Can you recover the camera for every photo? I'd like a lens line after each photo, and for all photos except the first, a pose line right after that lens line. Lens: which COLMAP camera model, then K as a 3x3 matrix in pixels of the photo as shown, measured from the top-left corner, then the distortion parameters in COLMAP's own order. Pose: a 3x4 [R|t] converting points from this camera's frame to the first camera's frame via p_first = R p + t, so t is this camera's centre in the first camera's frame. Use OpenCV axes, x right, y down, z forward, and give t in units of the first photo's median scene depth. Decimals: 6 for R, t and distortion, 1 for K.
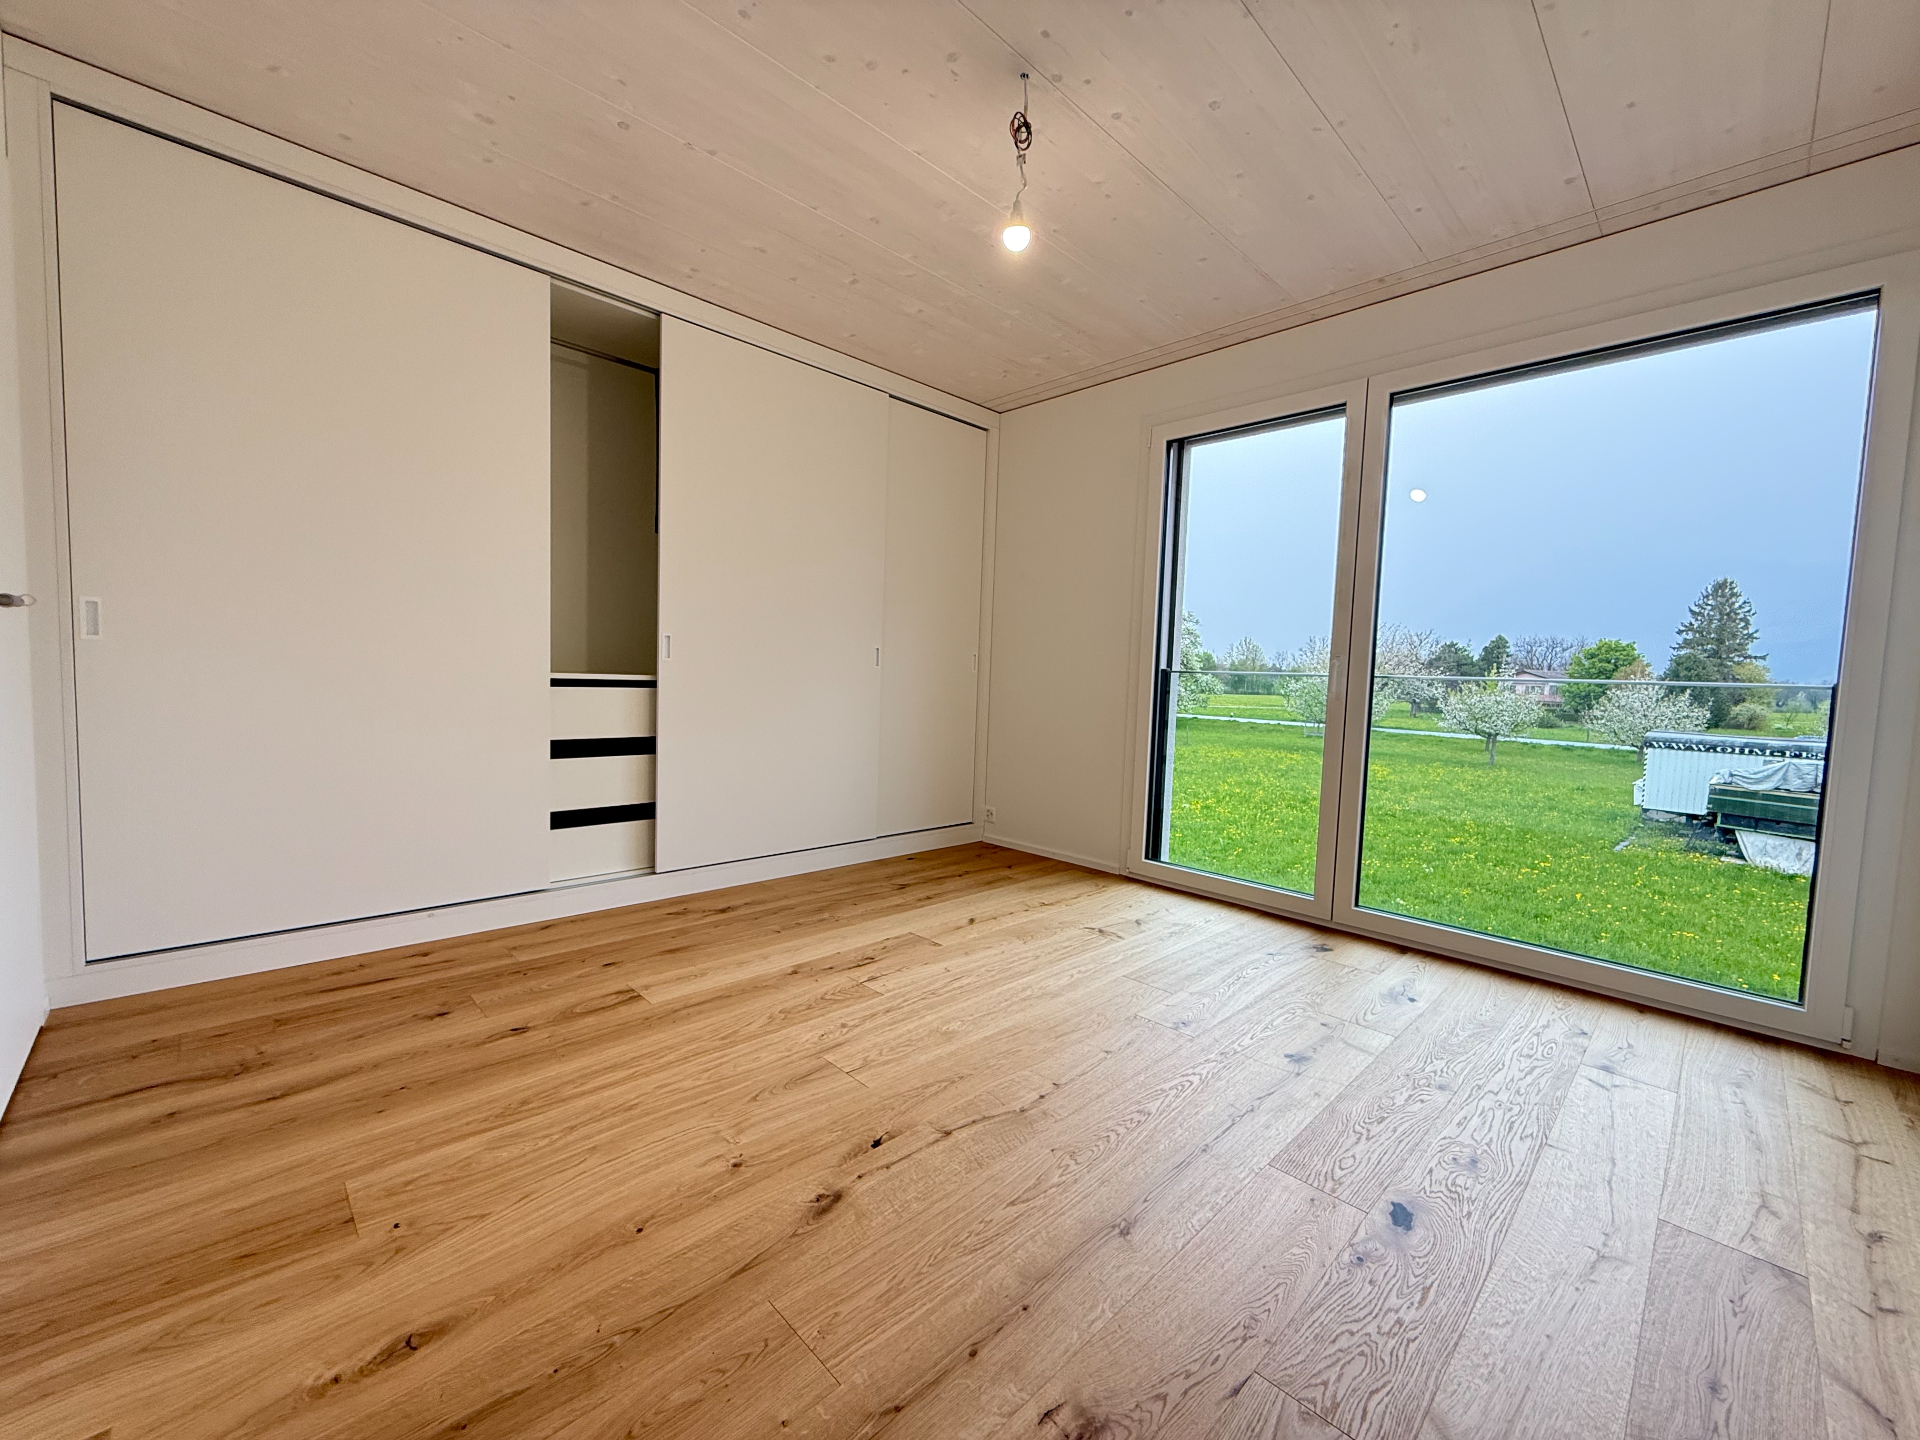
lens RADIAL K [[766.6, 0, 956.2], [0, 766.6, 721.5], [0, 0, 1]] dist [0.000130, 0.000195]
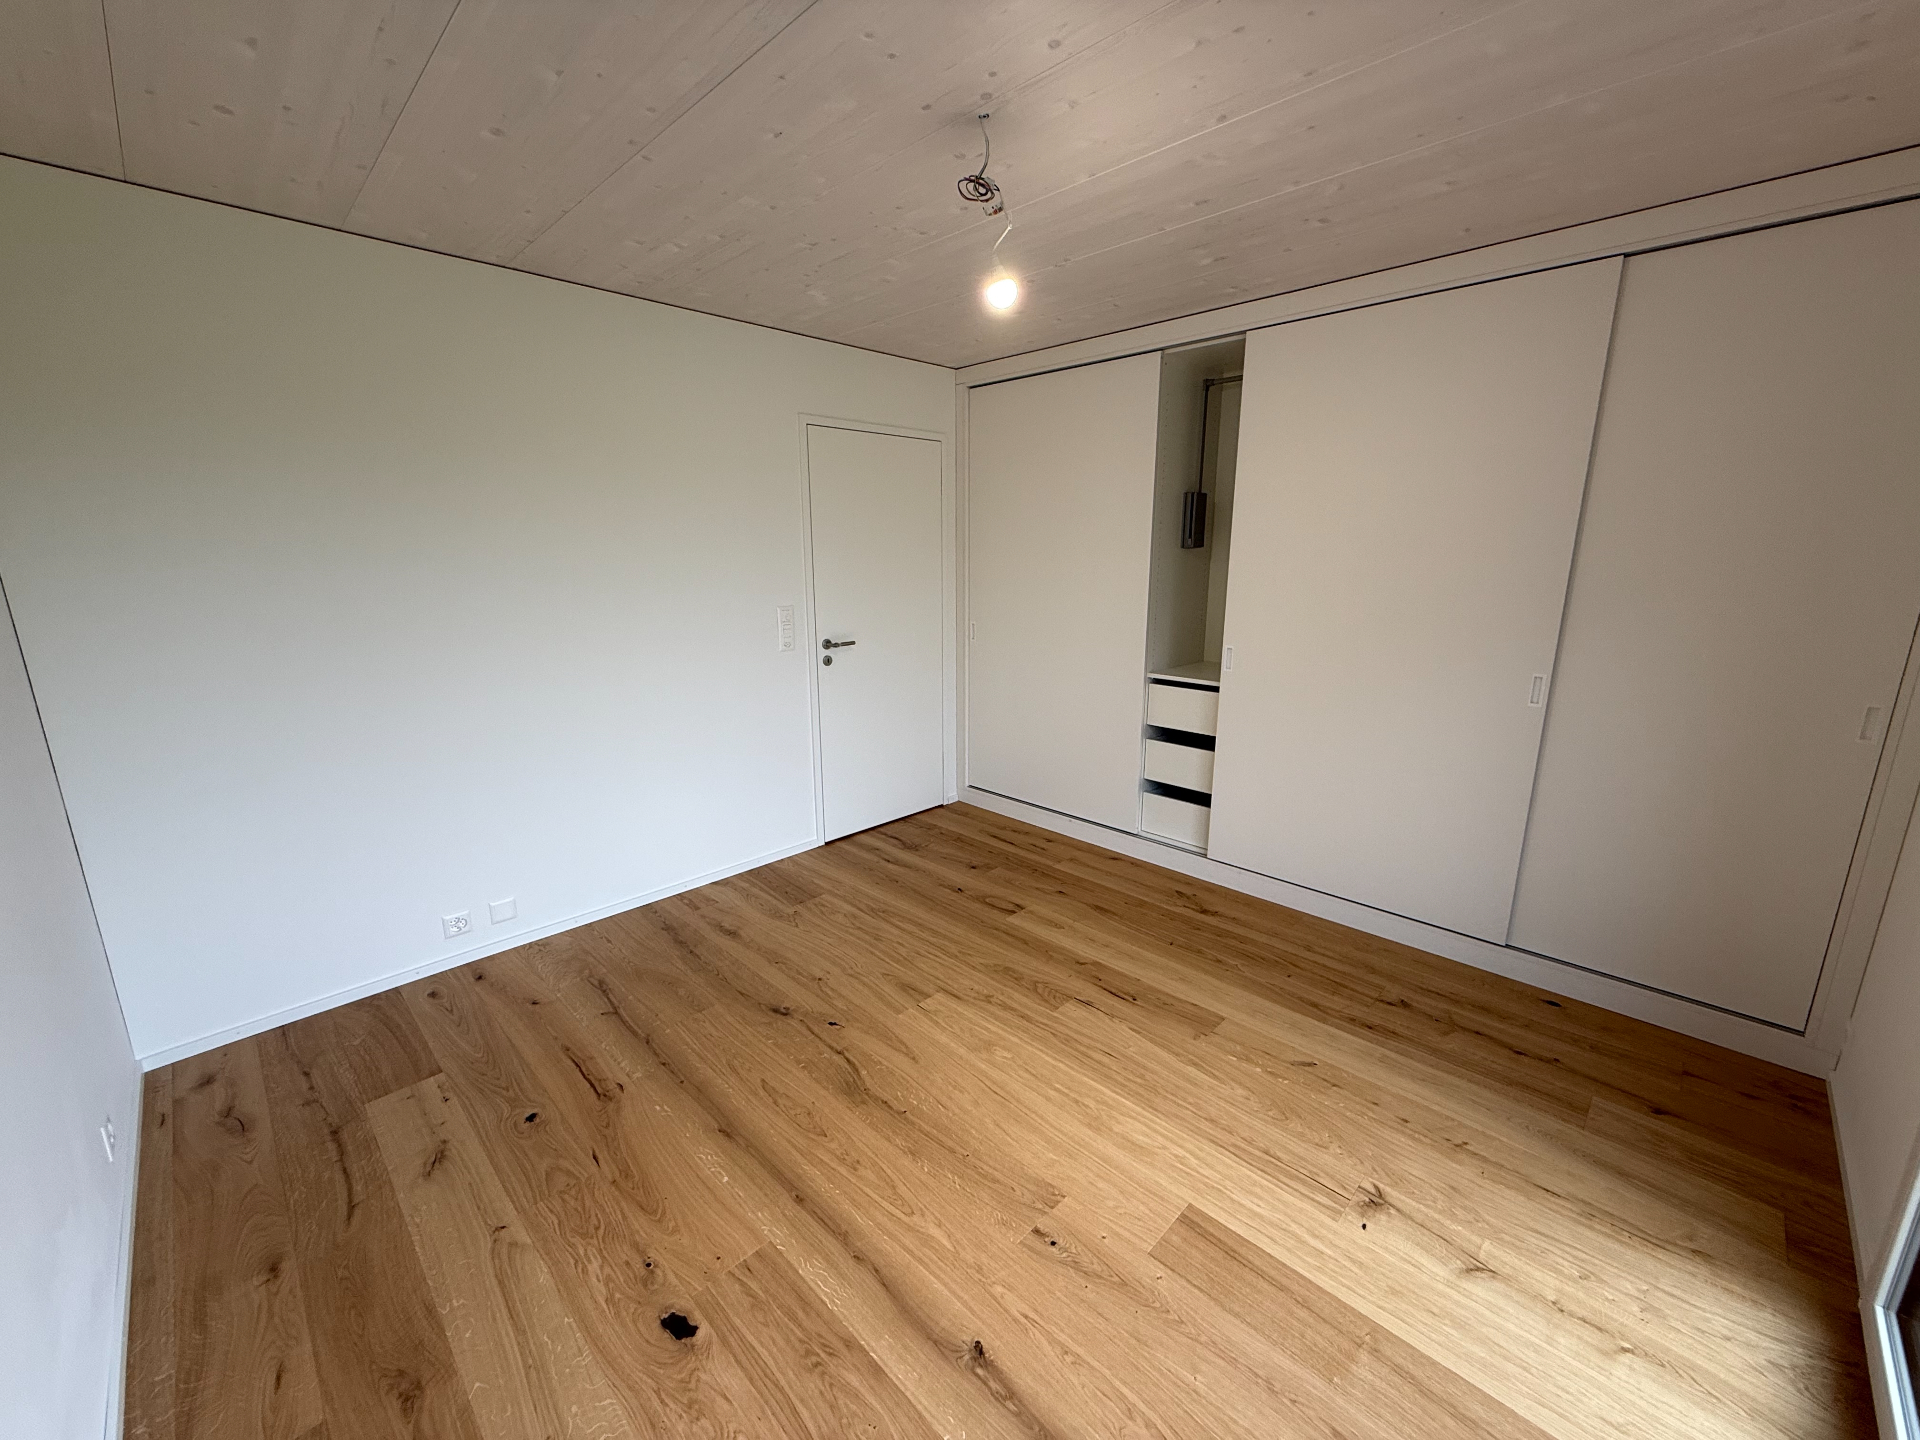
lens RADIAL K [[766.6, 0, 956.2], [0, 766.6, 721.5], [0, 0, 1]] dist [0.000130, 0.000195]
pose [[0.011635, 0.189044, -0.981900, 0.791841], [-0.058950, 0.980388, 0.188055, -0.221210], [0.998193, 0.055695, 0.022550, 0.703444]]
